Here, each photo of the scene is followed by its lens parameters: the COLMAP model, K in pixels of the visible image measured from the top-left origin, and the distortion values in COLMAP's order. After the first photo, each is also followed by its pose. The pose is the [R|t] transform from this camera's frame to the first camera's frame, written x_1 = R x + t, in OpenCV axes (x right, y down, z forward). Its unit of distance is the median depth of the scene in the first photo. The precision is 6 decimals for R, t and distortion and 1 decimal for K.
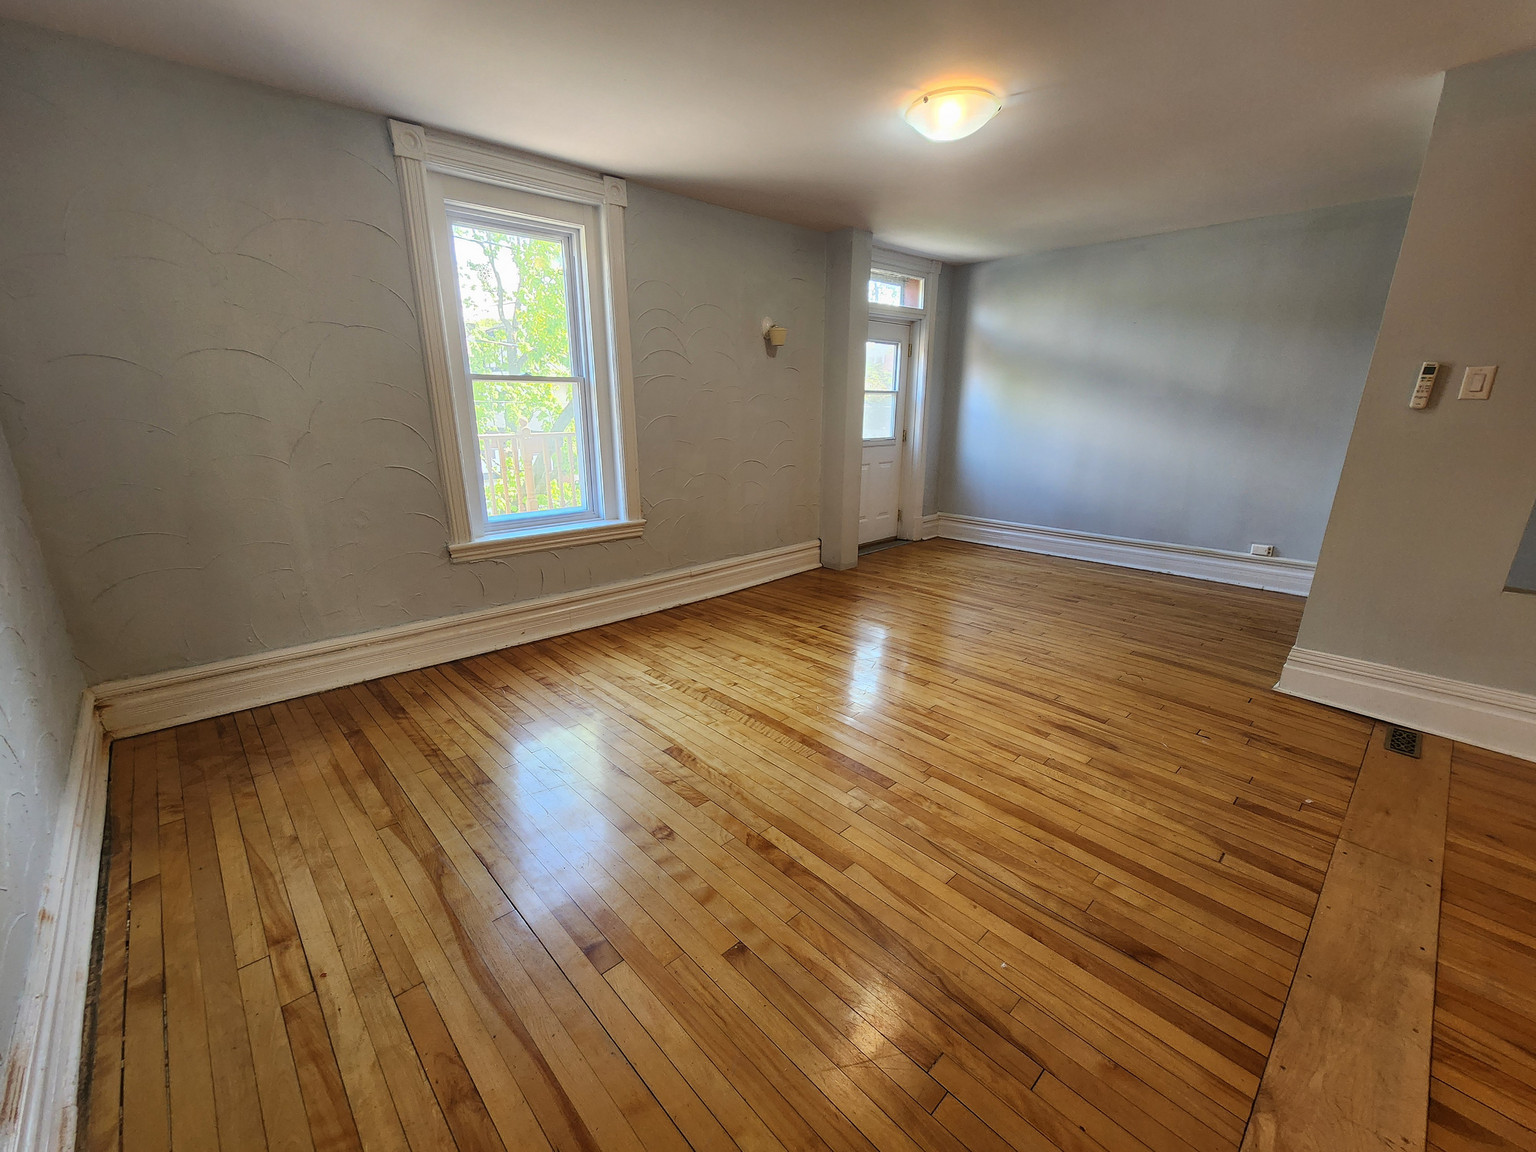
lens RADIAL K [[631.5, 0, 765.7], [0, 631.5, 580.7], [0, 0, 1]] dist [0.000518, 0.000663]
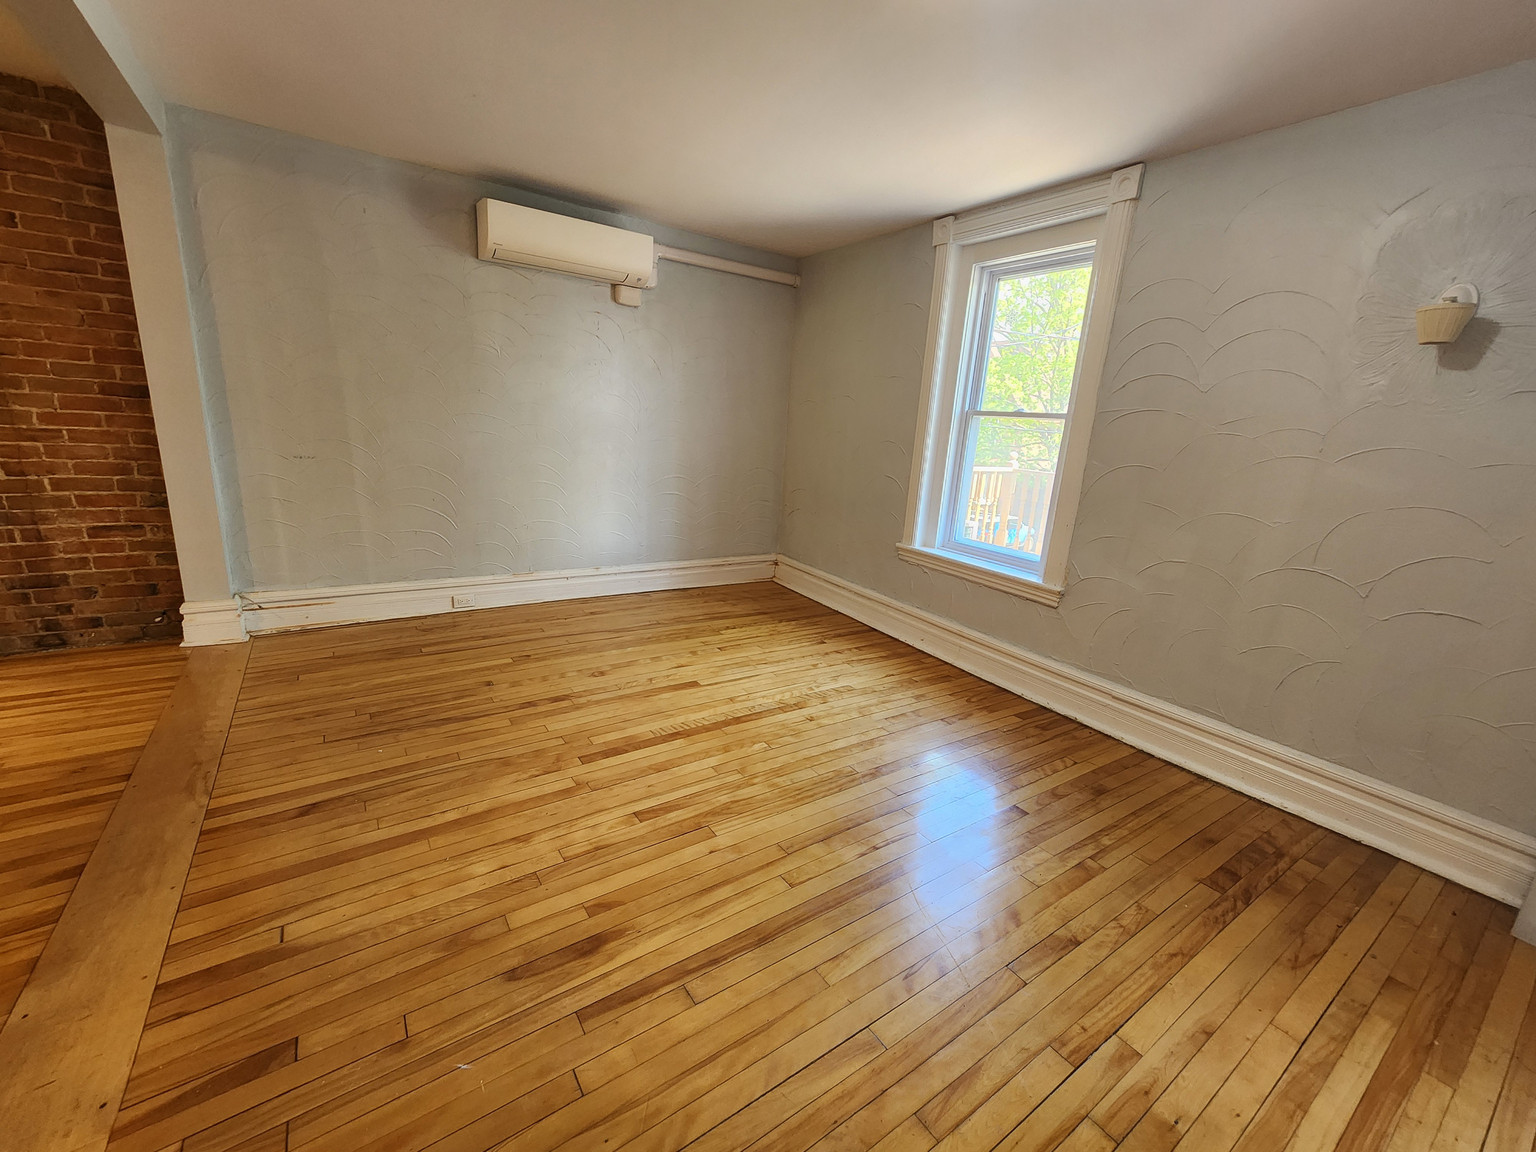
lens RADIAL K [[631.5, 0, 765.7], [0, 631.5, 580.7], [0, 0, 1]] dist [0.000518, 0.000663]
pose [[-0.159204, 0.230931, -0.959857, 0.771849], [-0.336290, 0.901427, 0.272652, -0.243634], [0.928204, 0.366197, -0.065850, 0.869865]]
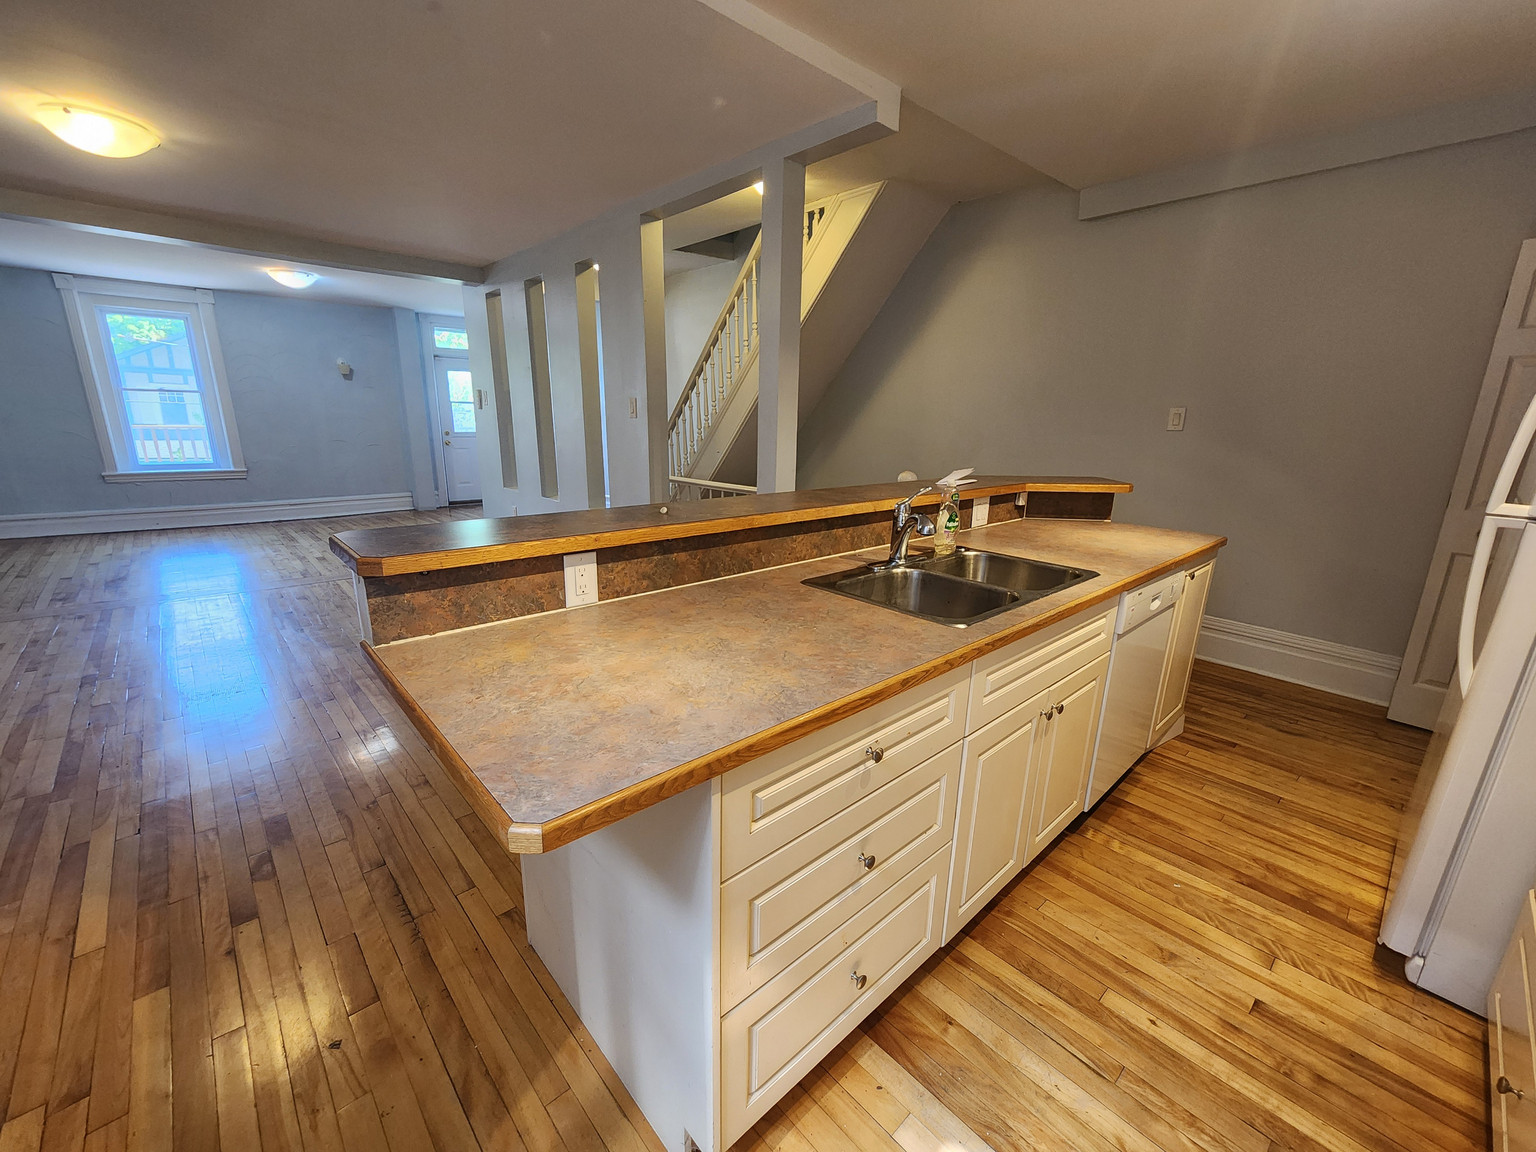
lens RADIAL K [[630.2, 0, 764.0], [0, 630.2, 581.0], [0, 0, 1]] dist [0.000421, 0.000035]
pose [[0.999888, 0.014703, -0.002761, 1.607451], [-0.014757, 0.999672, -0.020916, 0.297443], [0.002453, 0.020955, 0.999777, -0.983836]]
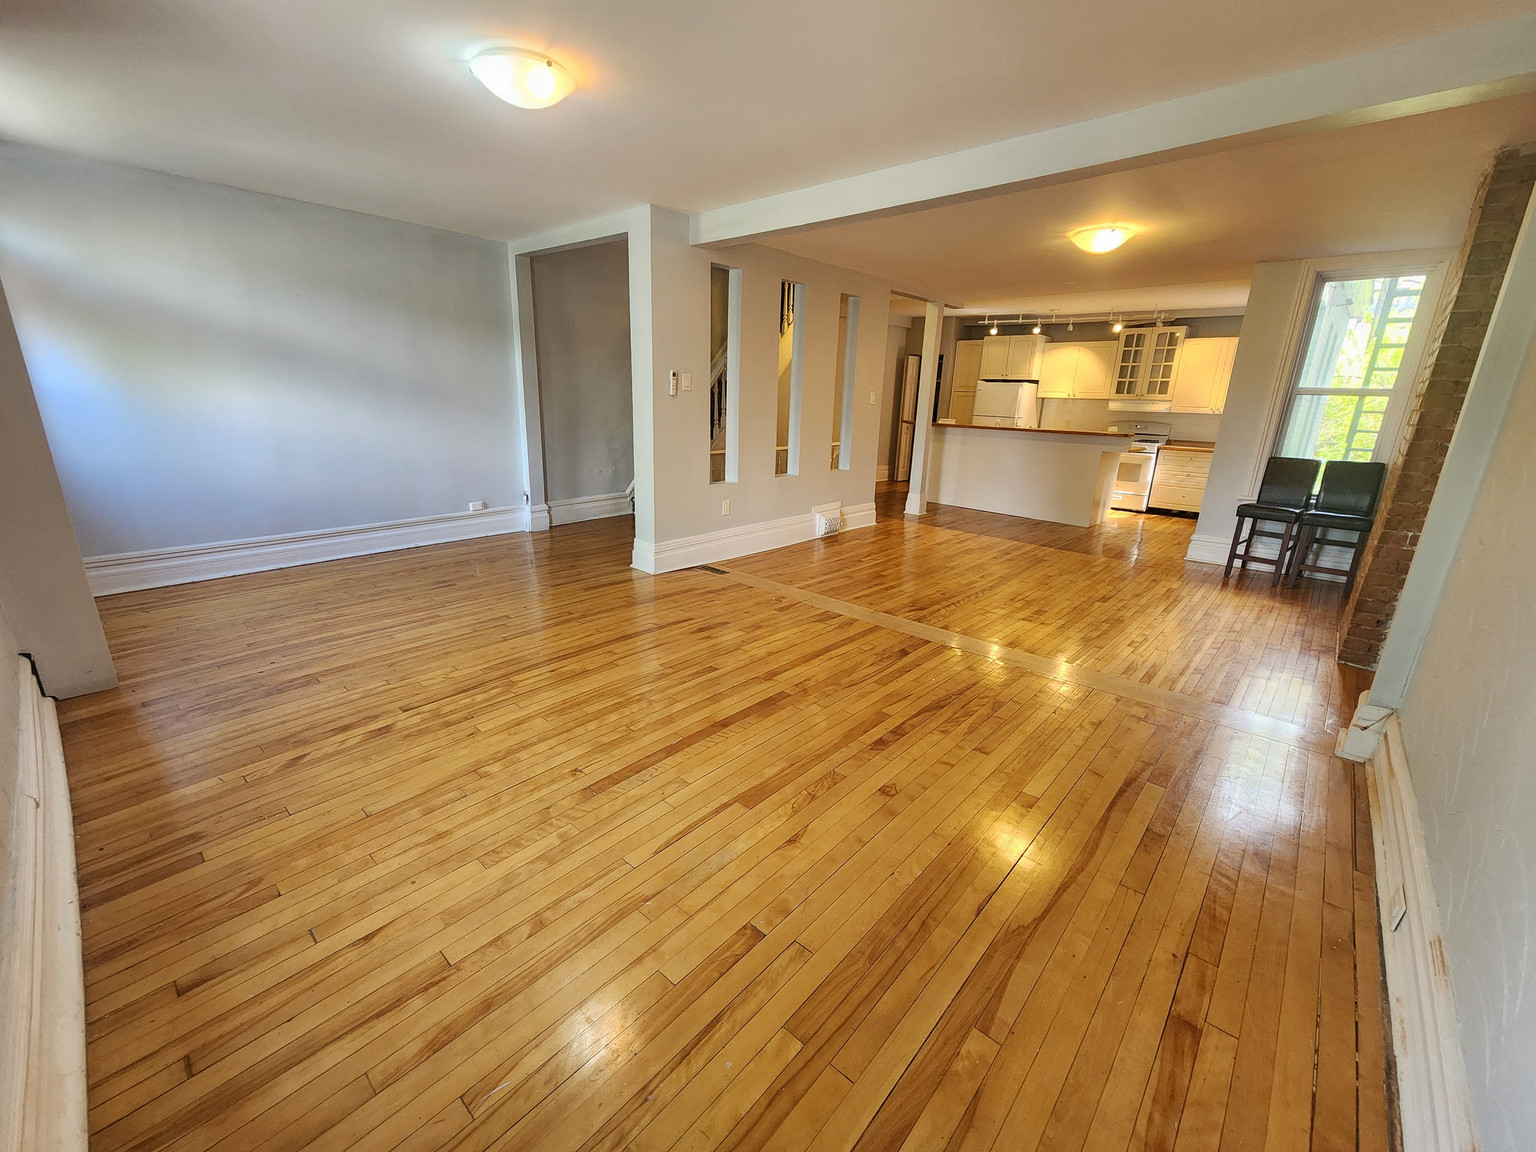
lens RADIAL K [[631.5, 0, 765.7], [0, 631.5, 580.7], [0, 0, 1]] dist [0.000518, 0.000663]
pose [[-0.080785, -0.286862, 0.954559, -0.672336], [0.247200, 0.922003, 0.297999, -0.197637], [-0.965591, 0.260041, -0.003572, 0.685766]]
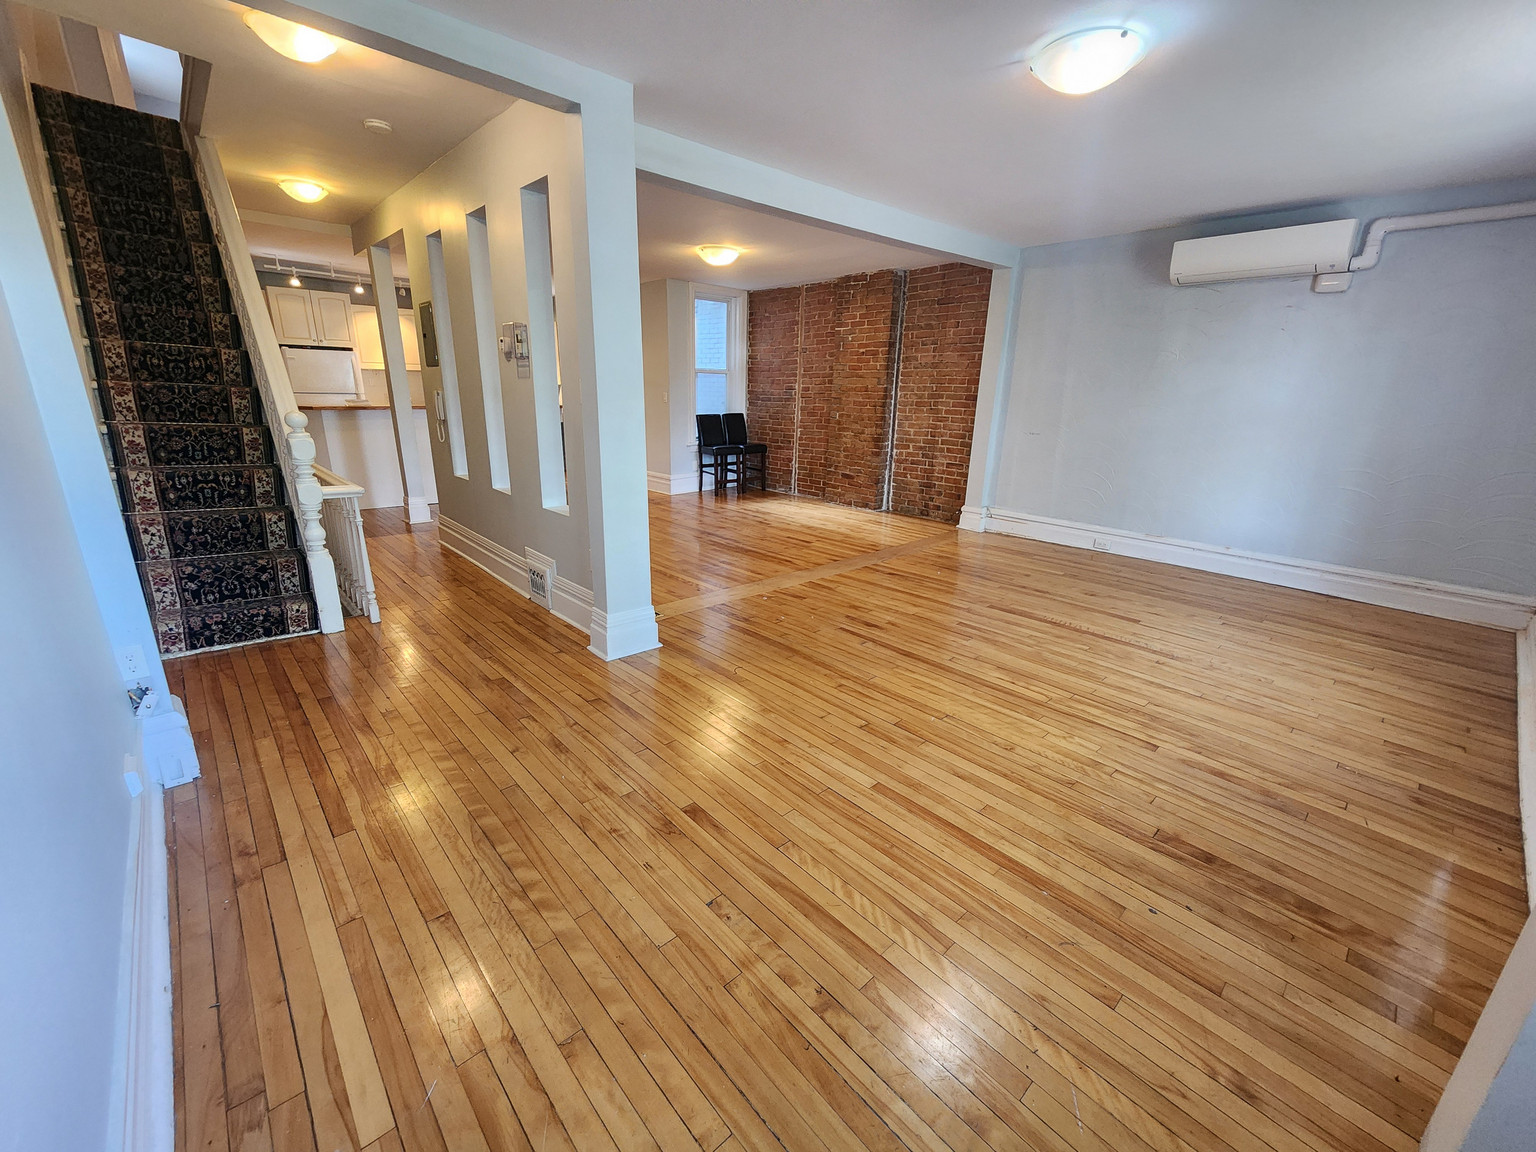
lens RADIAL K [[630.2, 0, 764.0], [0, 630.2, 581.0], [0, 0, 1]] dist [0.000421, 0.000035]
pose [[-0.999605, -0.027663, 0.004881, 0.577228], [-0.020431, 0.835253, 0.549485, -0.490065], [-0.019278, 0.549169, -0.835489, 1.715983]]
